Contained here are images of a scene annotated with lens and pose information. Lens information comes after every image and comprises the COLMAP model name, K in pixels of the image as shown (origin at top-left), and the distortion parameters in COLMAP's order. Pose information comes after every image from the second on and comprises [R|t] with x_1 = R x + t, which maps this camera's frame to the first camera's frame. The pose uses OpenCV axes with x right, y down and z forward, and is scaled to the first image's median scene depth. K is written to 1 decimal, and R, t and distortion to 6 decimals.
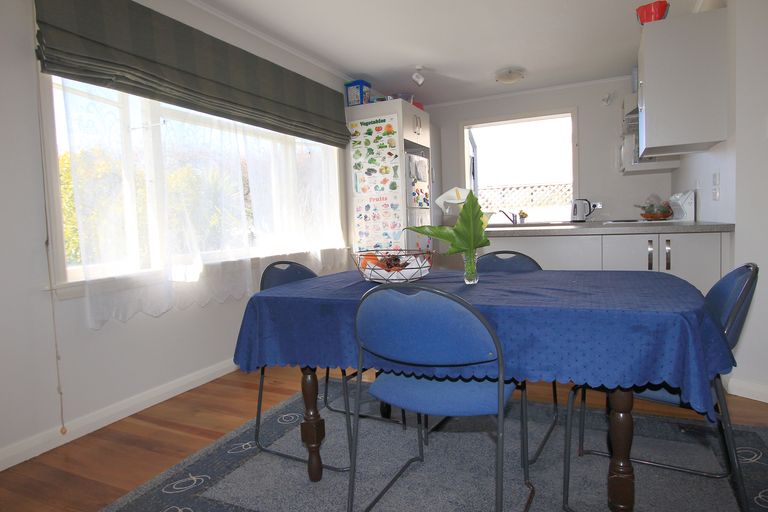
lens RADIAL K [[479.5, 0, 383.2], [0, 479.5, 254.8], [0, 0, 1]] dist [0.000938, 0.000043]
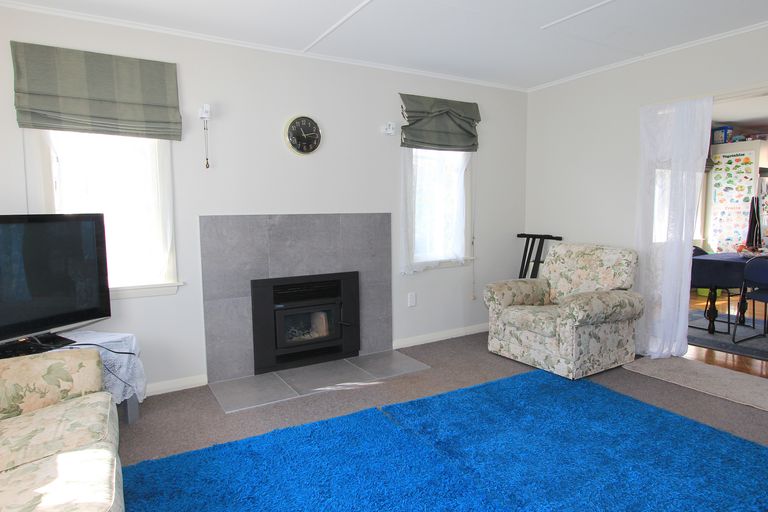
lens RADIAL K [[479.5, 0, 384.5], [0, 479.5, 257.4], [0, 0, 1]] dist [0.000938, 0.000043]
pose [[0.843608, 0.084848, -0.530214, -0.118232], [-0.063737, 0.996279, 0.058022, 0.018660], [0.533164, -0.015154, 0.845876, -0.826589]]
